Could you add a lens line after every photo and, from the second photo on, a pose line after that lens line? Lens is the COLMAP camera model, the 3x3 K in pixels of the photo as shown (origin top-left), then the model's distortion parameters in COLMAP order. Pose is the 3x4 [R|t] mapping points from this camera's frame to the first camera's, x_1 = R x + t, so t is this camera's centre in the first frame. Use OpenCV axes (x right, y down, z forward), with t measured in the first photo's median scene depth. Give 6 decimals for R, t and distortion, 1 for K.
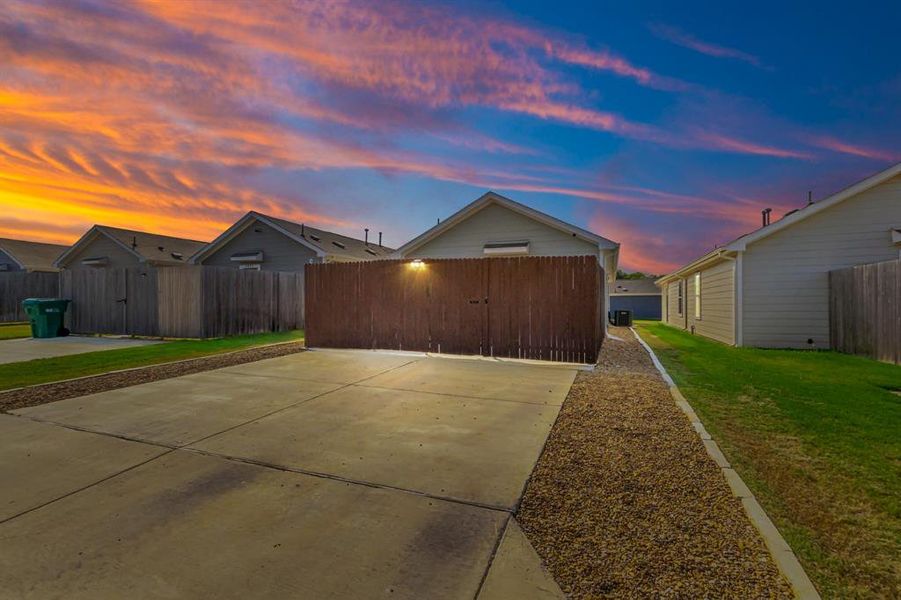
lens RADIAL K [[414.5, 0, 449.0], [0, 414.5, 303.7], [0, 0, 1]] dist [0.001764, -0.000606]
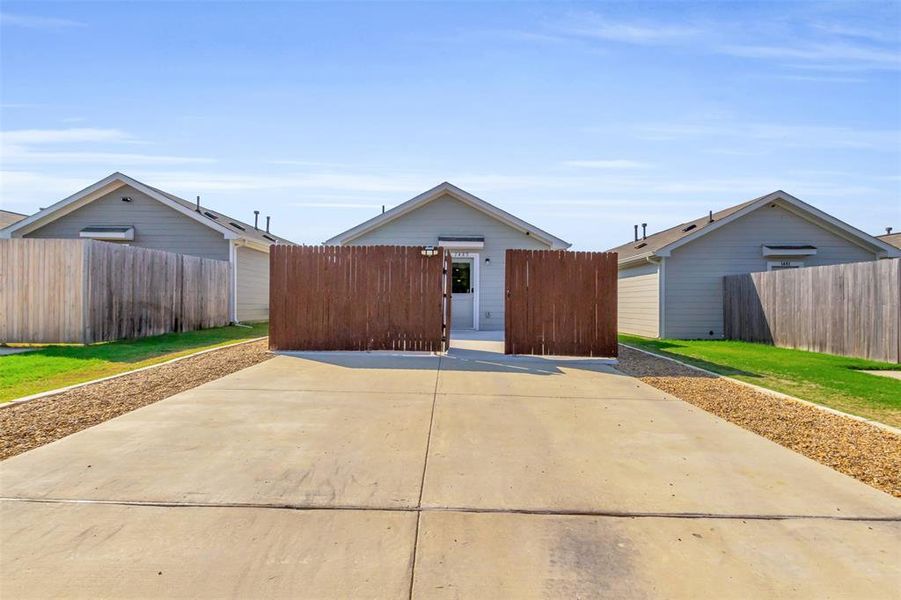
lens RADIAL K [[414.5, 0, 449.0], [0, 414.5, 303.7], [0, 0, 1]] dist [0.001764, -0.000606]
pose [[0.934769, 0.009324, 0.355133, -0.269292], [-0.010813, 0.999939, 0.002209, 0.009084], [-0.355090, -0.005905, 0.934813, 0.123926]]
